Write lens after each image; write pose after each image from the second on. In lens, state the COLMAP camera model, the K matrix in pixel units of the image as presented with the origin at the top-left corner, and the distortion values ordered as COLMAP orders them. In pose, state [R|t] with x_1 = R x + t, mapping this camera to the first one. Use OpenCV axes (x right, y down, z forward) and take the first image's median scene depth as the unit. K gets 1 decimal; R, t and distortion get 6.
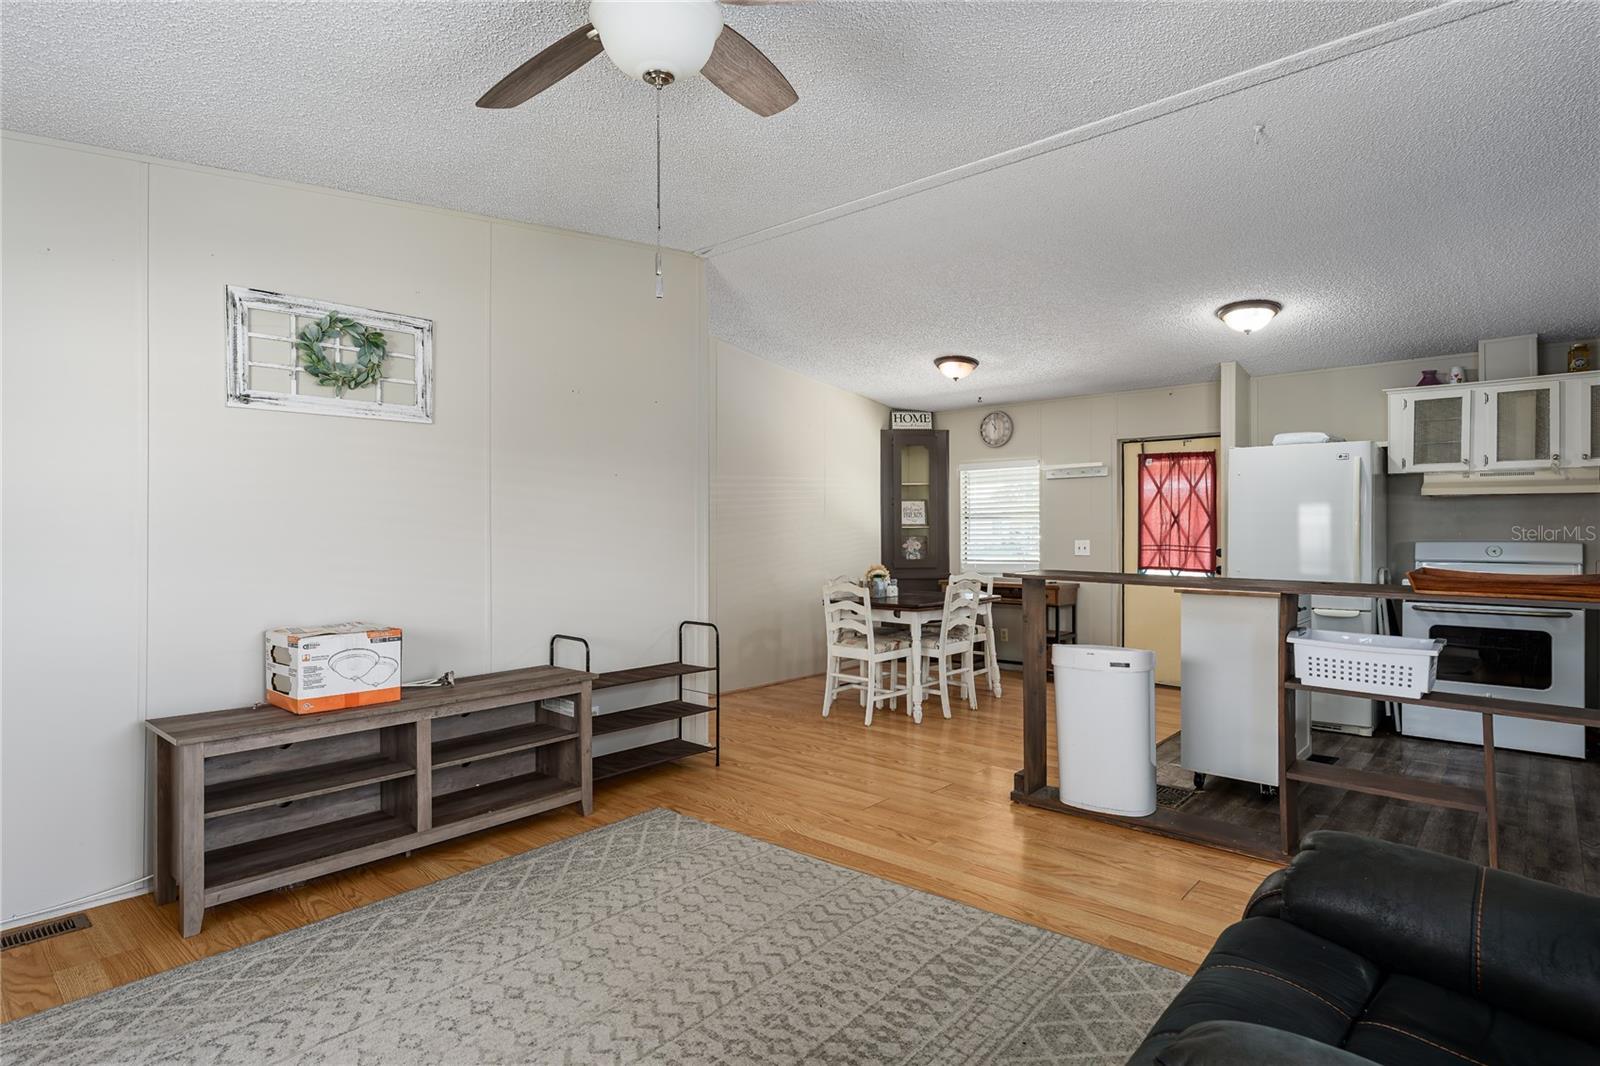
lens RADIAL K [[825.0, 0, 795.7], [0, 825.0, 524.9], [0, 0, 1]] dist [-0.001270, -0.000408]
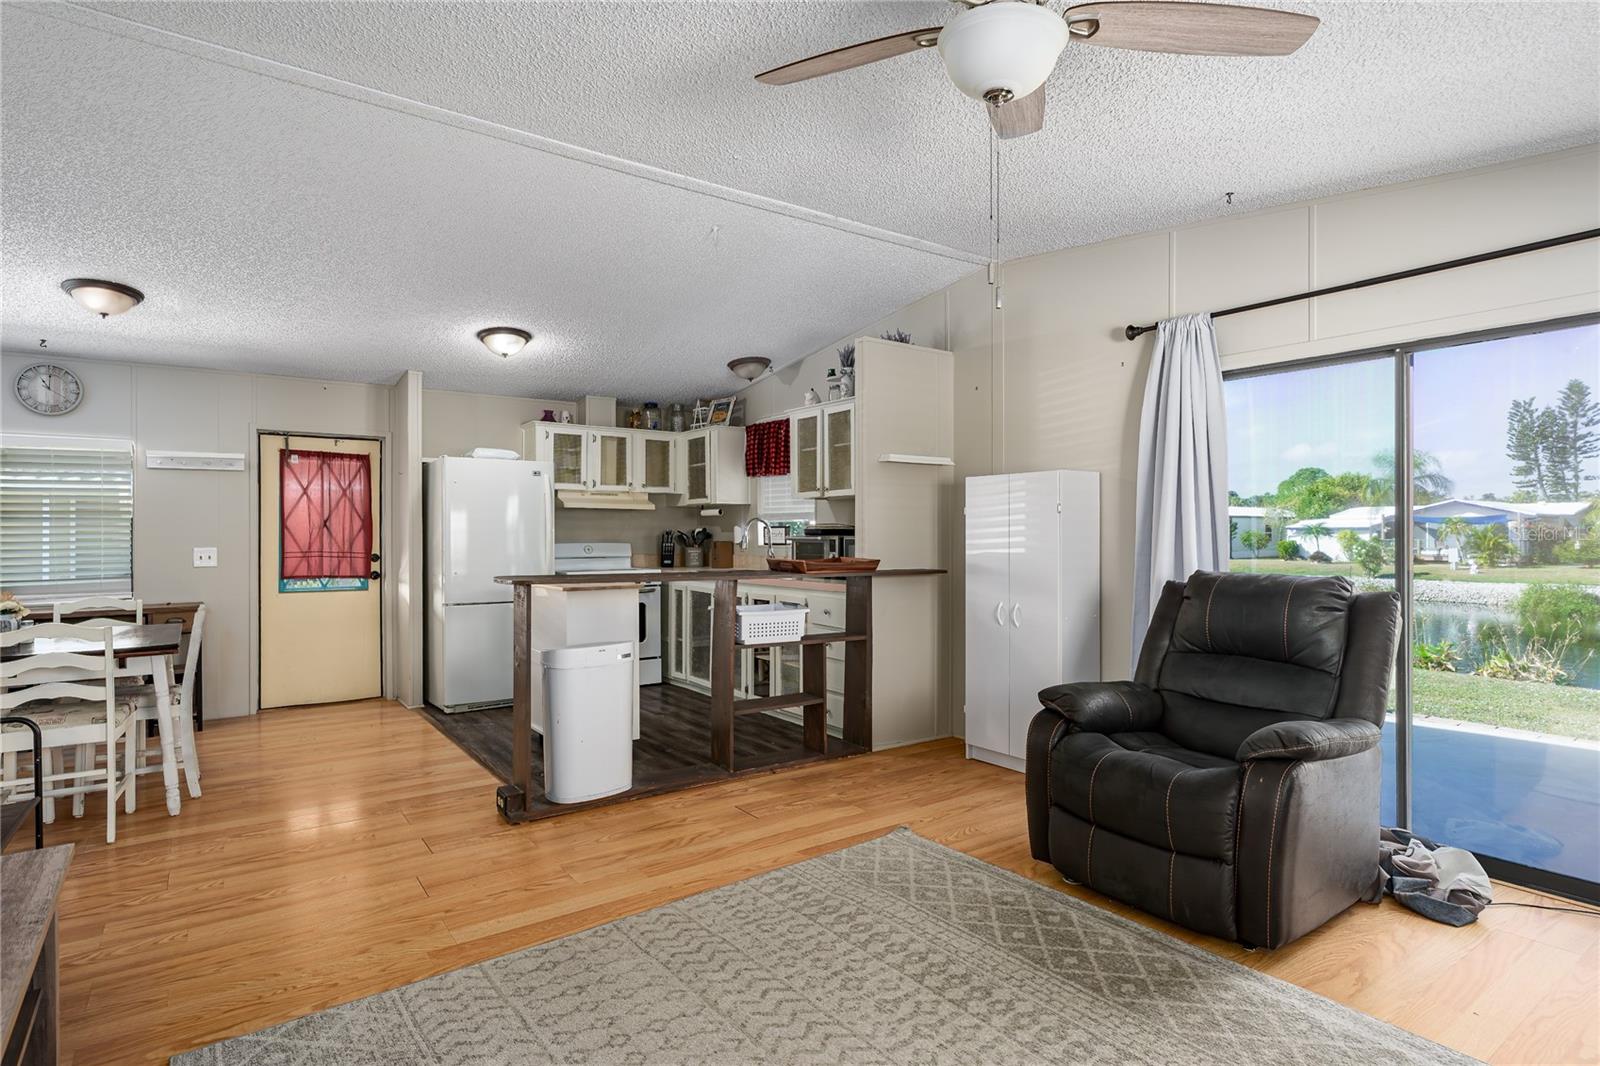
lens RADIAL K [[835.5, 0, 788.4], [0, 835.5, 534.5], [0, 0, 1]] dist [-0.003048, 0.000549]
pose [[0.226623, -0.001818, 0.973981, -0.619004], [-0.002846, 0.999993, 0.002529, 0.003279], [-0.973978, -0.003345, 0.226617, 0.509115]]
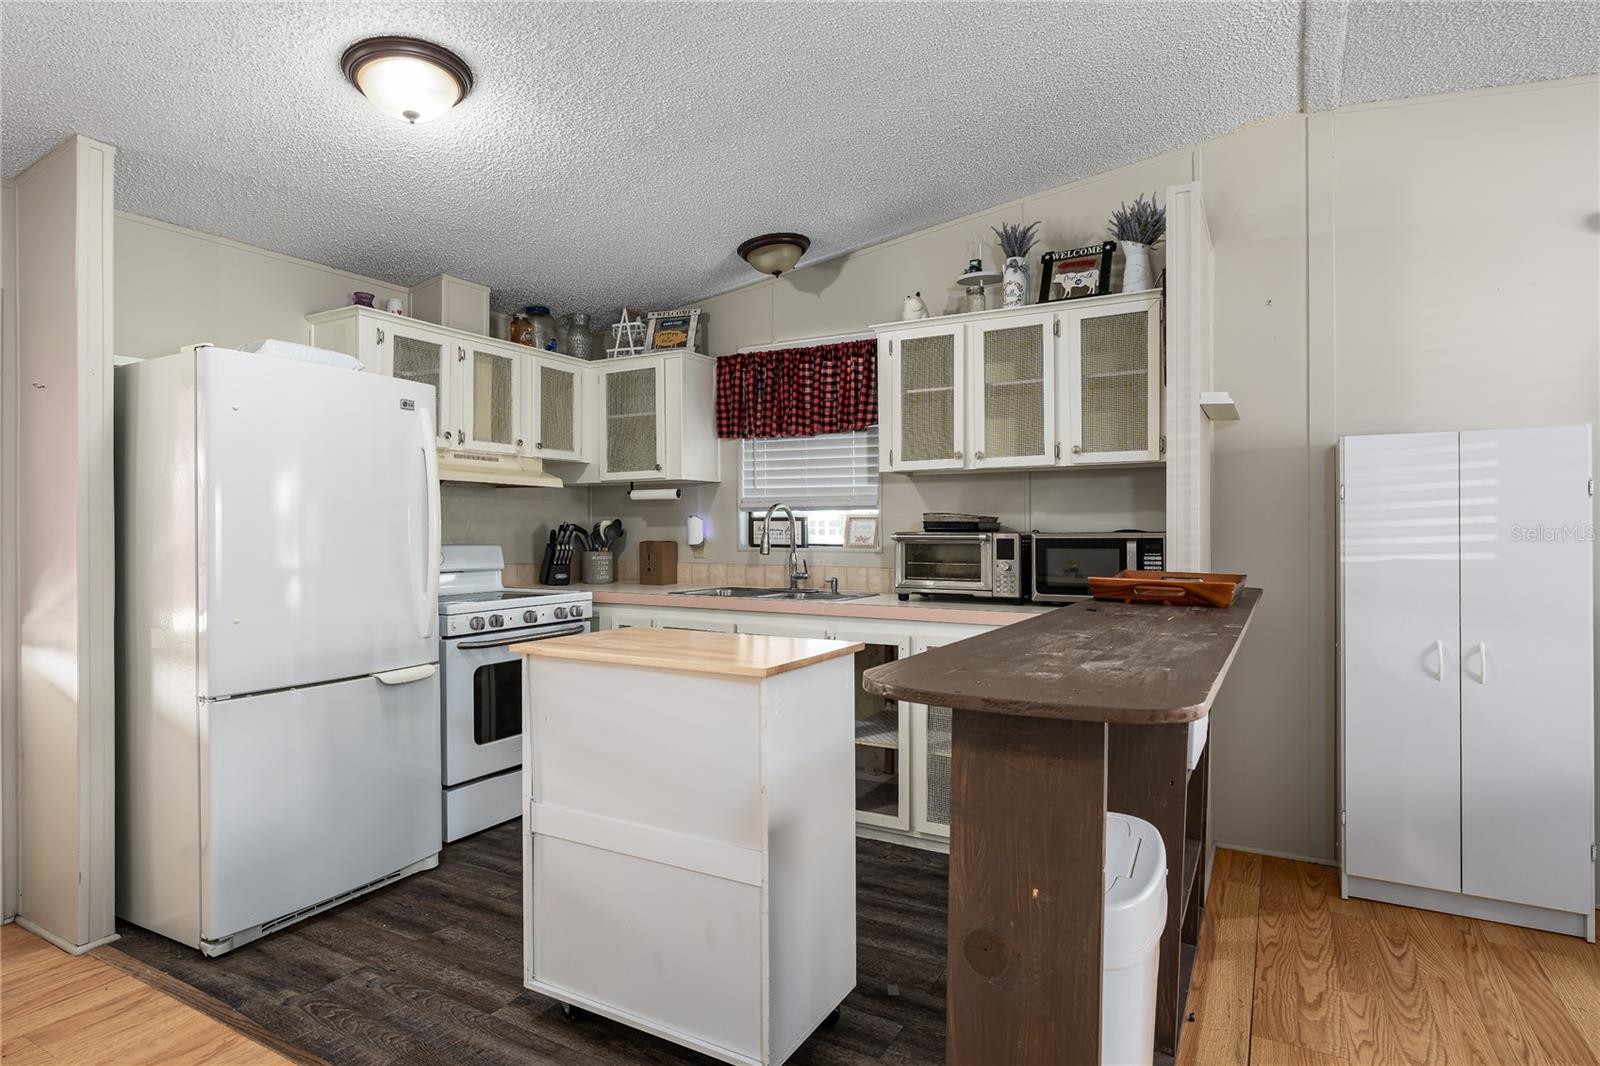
lens RADIAL K [[853.4, 0, 797.2], [0, 853.4, 524.9], [0, 0, 1]] dist [-0.003475, 0.000155]
pose [[-0.221258, 0.004400, 0.975205, 0.024172], [-0.002814, 0.999983, -0.005151, 0.006303], [-0.975211, -0.003884, -0.221242, 1.210758]]
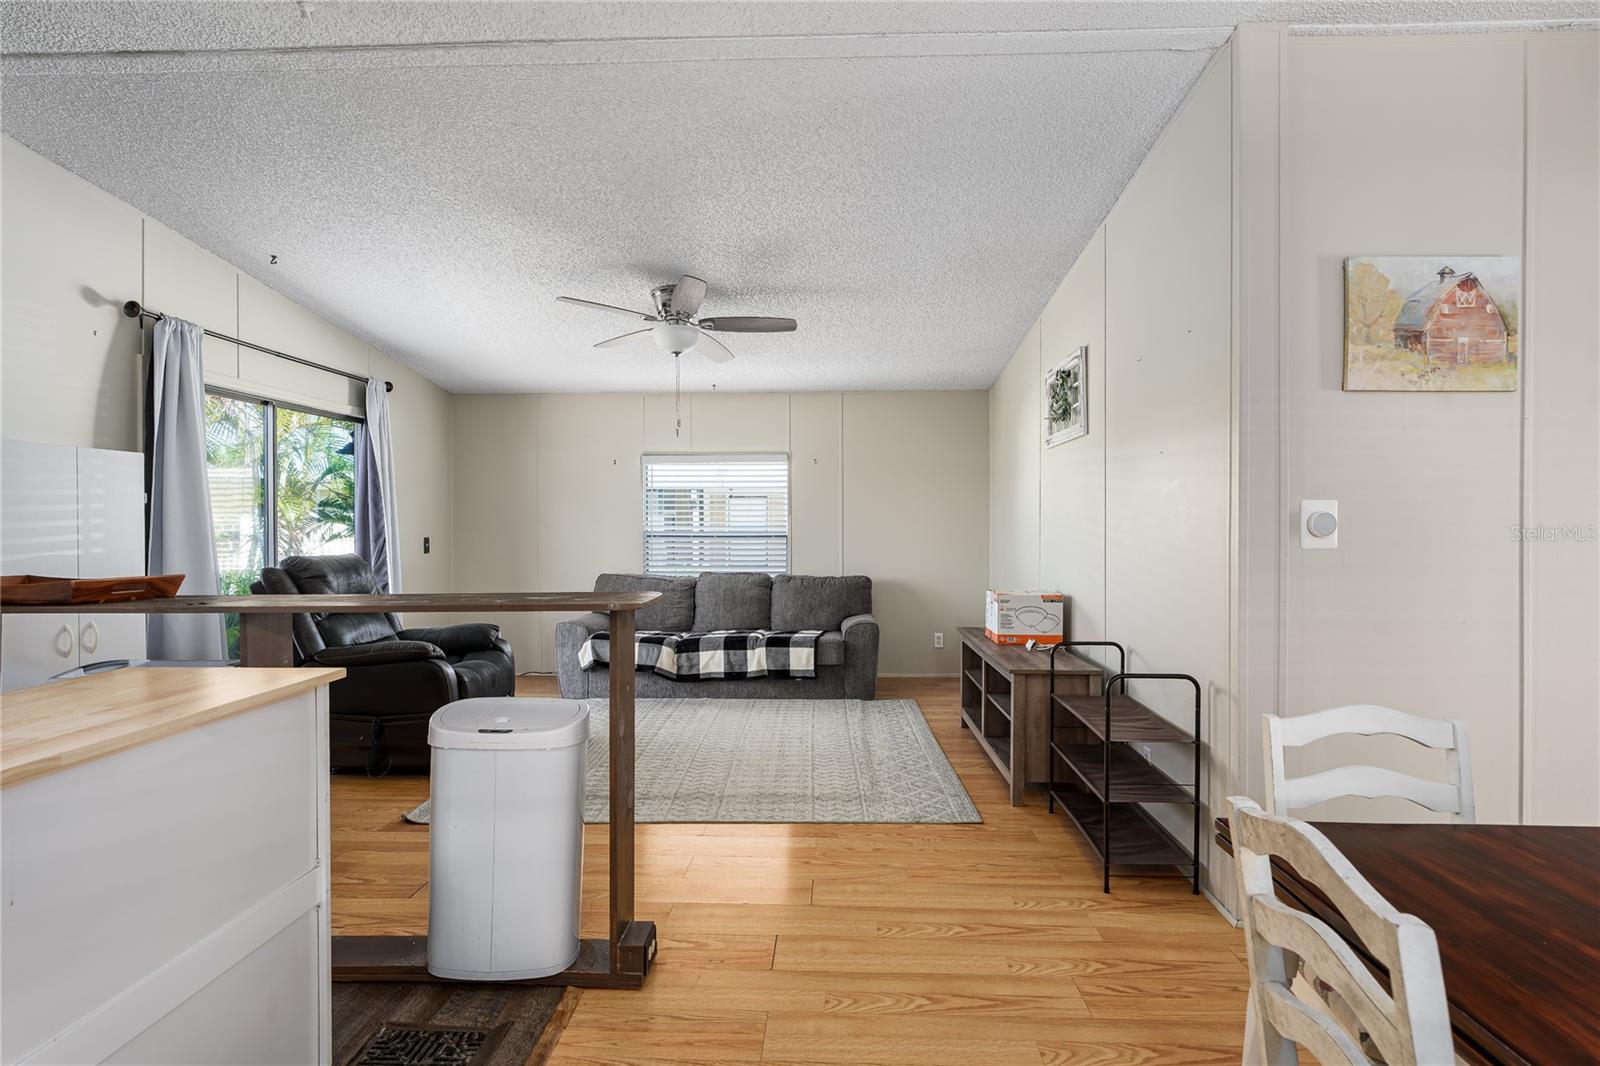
lens RADIAL K [[845.9, 0, 815.8], [0, 845.9, 532.5], [0, 0, 1]] dist [-0.005518, 0.000453]
pose [[-0.761213, 0.007490, -0.648459, 0.619220], [0.004138, 0.999969, 0.006693, 0.006343], [0.648489, 0.002411, -0.761220, 1.662195]]
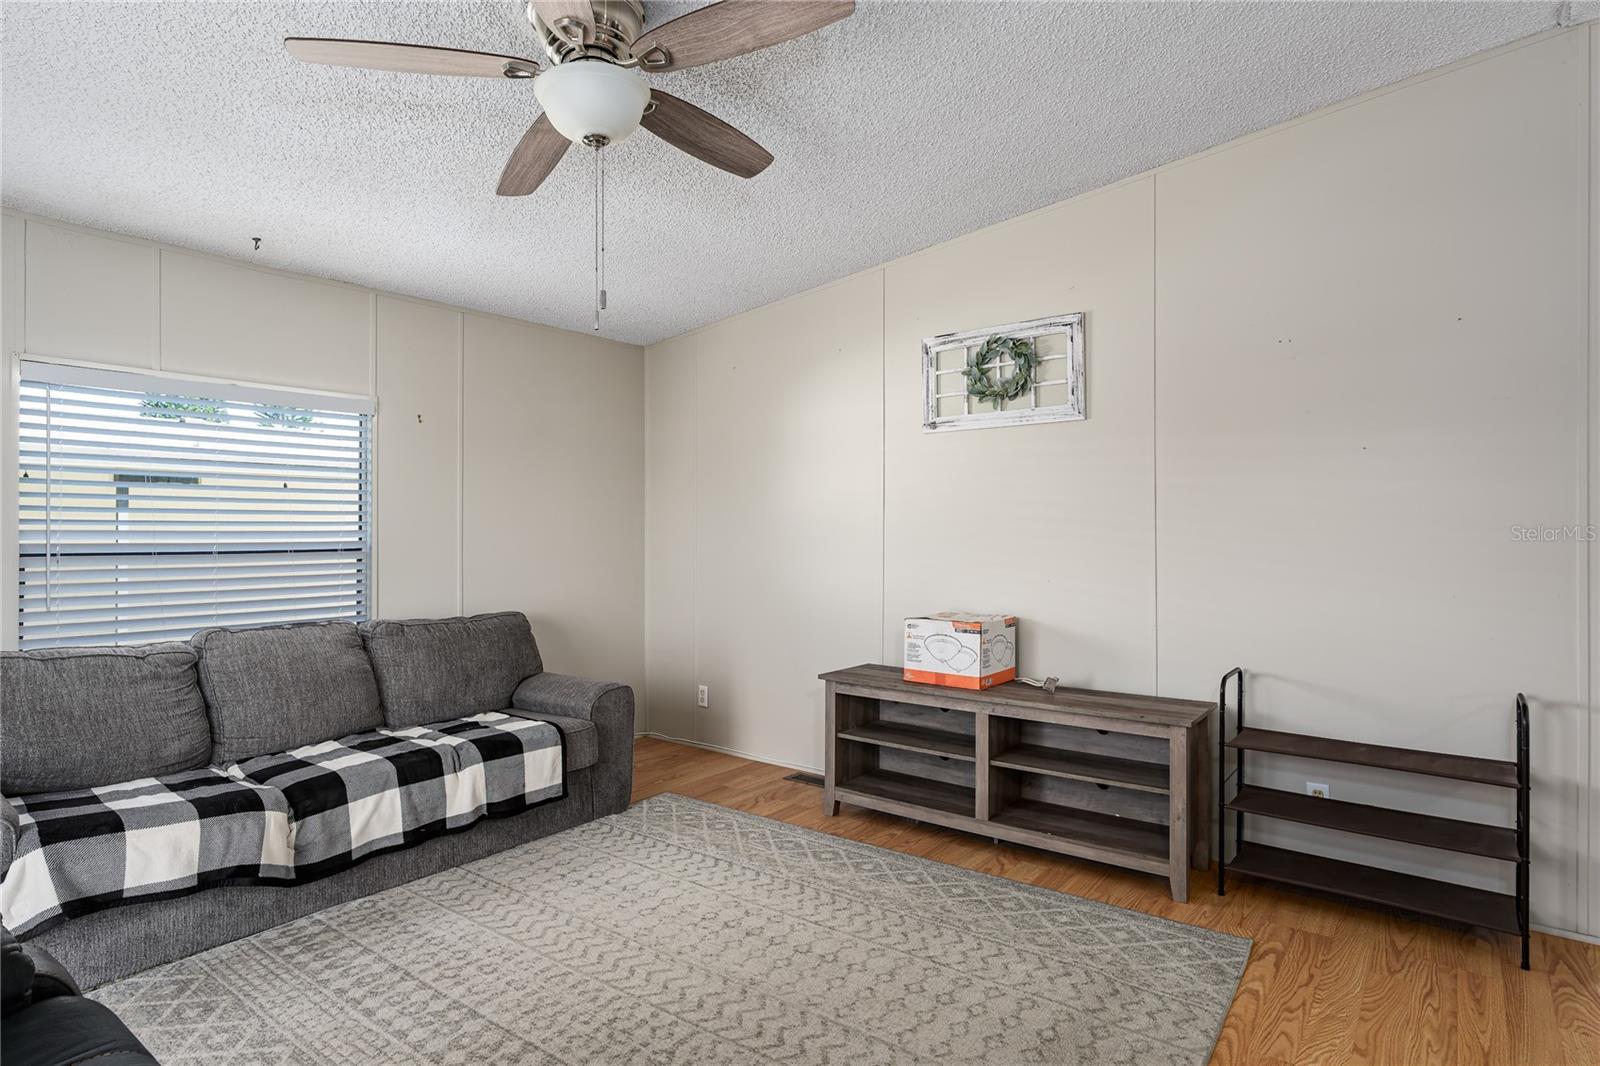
lens RADIAL K [[853.4, 0, 797.2], [0, 853.4, 524.9], [0, 0, 1]] dist [-0.003475, 0.000155]
pose [[0.077131, -0.005481, -0.997006, 0.521617], [0.003417, 0.999980, -0.005233, 0.003668], [0.997015, -0.003003, 0.077148, 0.592875]]
